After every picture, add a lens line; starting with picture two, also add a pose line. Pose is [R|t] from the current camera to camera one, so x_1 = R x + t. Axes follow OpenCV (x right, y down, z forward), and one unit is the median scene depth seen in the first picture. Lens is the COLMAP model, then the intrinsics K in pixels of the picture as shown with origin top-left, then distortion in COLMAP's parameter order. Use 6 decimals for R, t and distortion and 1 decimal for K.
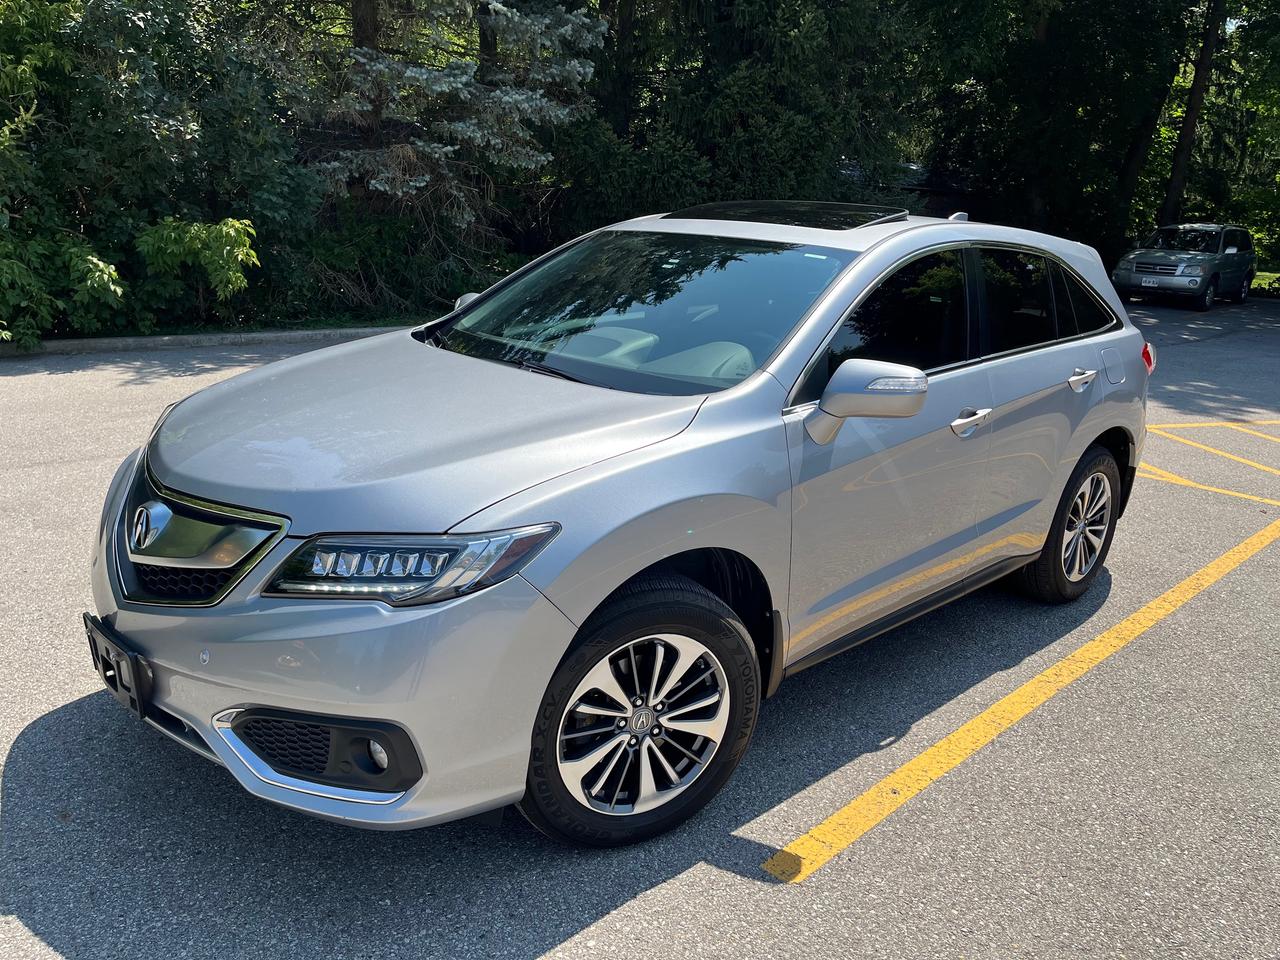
lens RADIAL K [[971.0, 0, 643.4], [0, 971.0, 481.0], [0, 0, 1]] dist [0.064192, -0.089950]
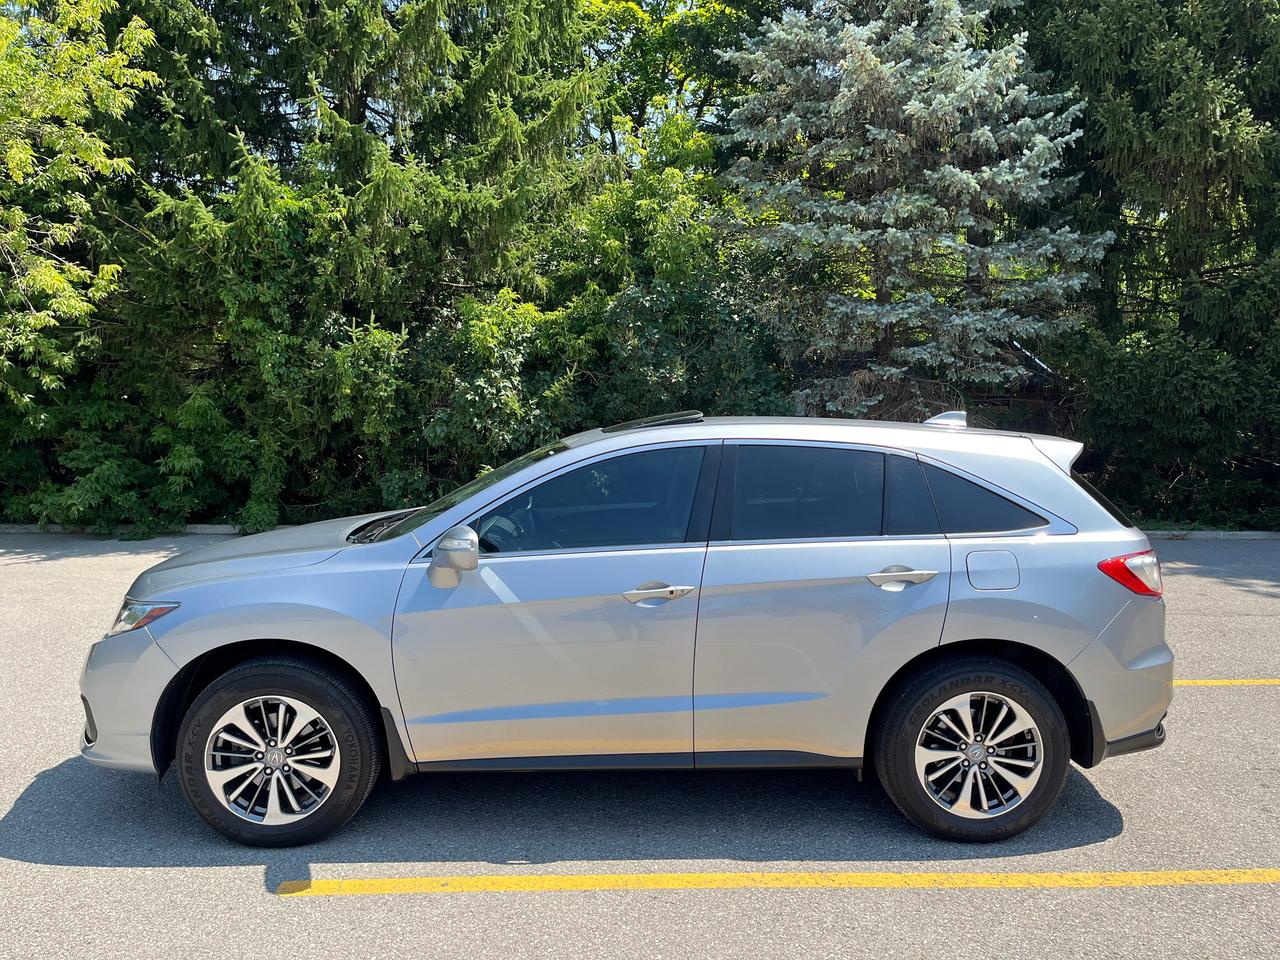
lens RADIAL K [[971.0, 0, 634.4], [0, 971.0, 473.3], [0, 0, 1]] dist [0.064192, -0.089950]
pose [[0.730951, -0.005678, -0.682406, 1.123288], [-0.150562, 0.973983, -0.169376, 0.001429], [0.665613, 0.226550, 0.711079, 0.188005]]
